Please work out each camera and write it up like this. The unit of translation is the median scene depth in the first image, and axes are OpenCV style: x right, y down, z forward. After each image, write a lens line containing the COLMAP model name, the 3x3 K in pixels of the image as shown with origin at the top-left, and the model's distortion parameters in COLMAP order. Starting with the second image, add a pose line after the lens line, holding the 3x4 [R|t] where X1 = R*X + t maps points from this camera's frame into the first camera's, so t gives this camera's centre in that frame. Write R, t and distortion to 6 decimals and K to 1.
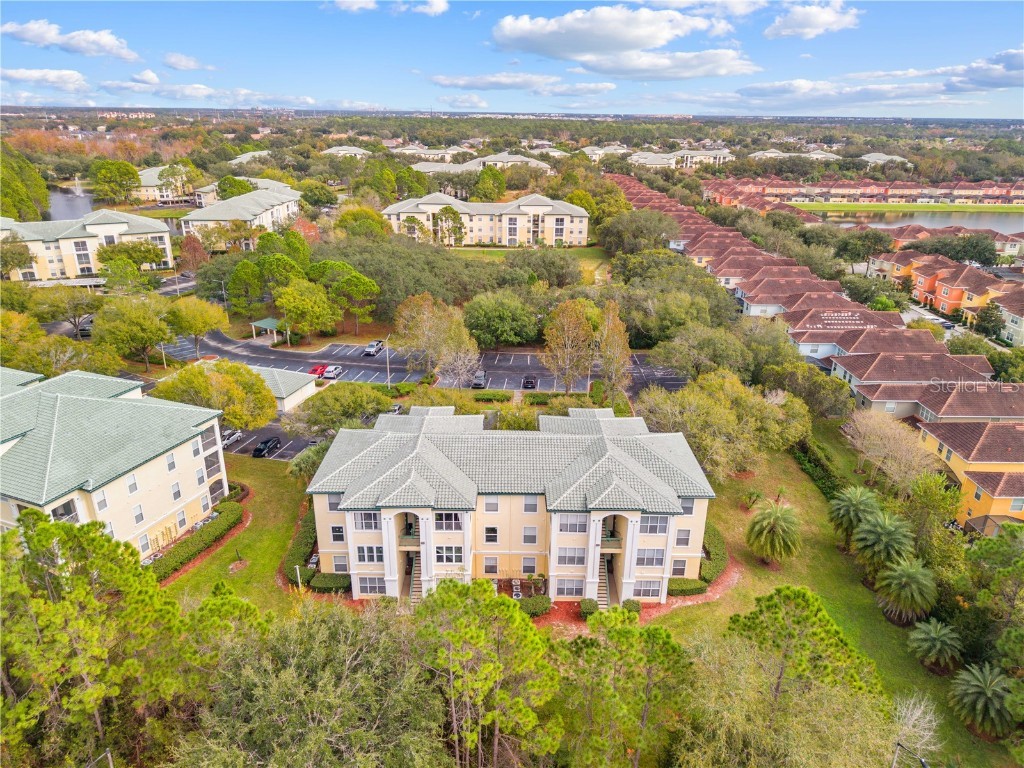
lens RADIAL K [[693.3, 0, 513.7], [0, 693.3, 382.2], [0, 0, 1]] dist [0.021376, -0.014835]
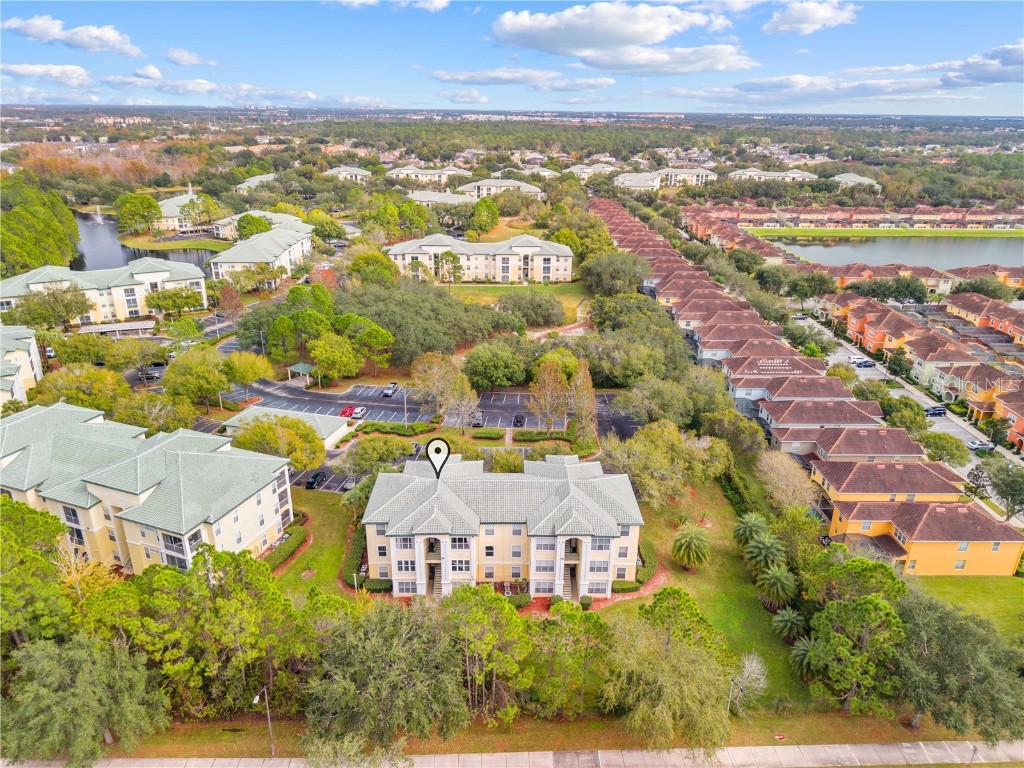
lens RADIAL K [[697.8, 0, 516.1], [0, 697.8, 382.1], [0, 0, 1]] dist [0.045302, -0.059468]
pose [[0.999926, -0.003884, 0.011507, 0.003602], [0.003803, 0.999968, 0.007089, -0.069123], [-0.011534, -0.007044, 0.999909, -0.220077]]
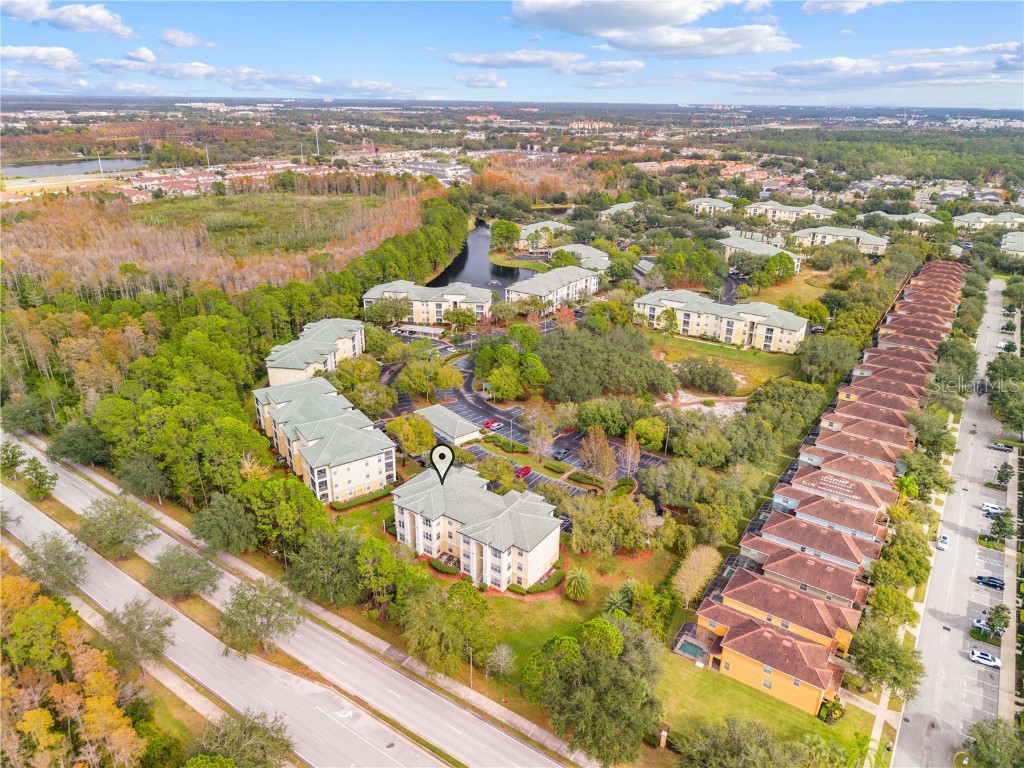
lens RADIAL K [[710.7, 0, 505.9], [0, 710.7, 389.1], [0, 0, 1]] dist [0.051152, -0.066715]
pose [[0.807957, 0.221313, -0.546100, 0.634208], [-0.207499, 0.974283, 0.087844, -0.240367], [0.551497, 0.042341, 0.833101, -0.423420]]
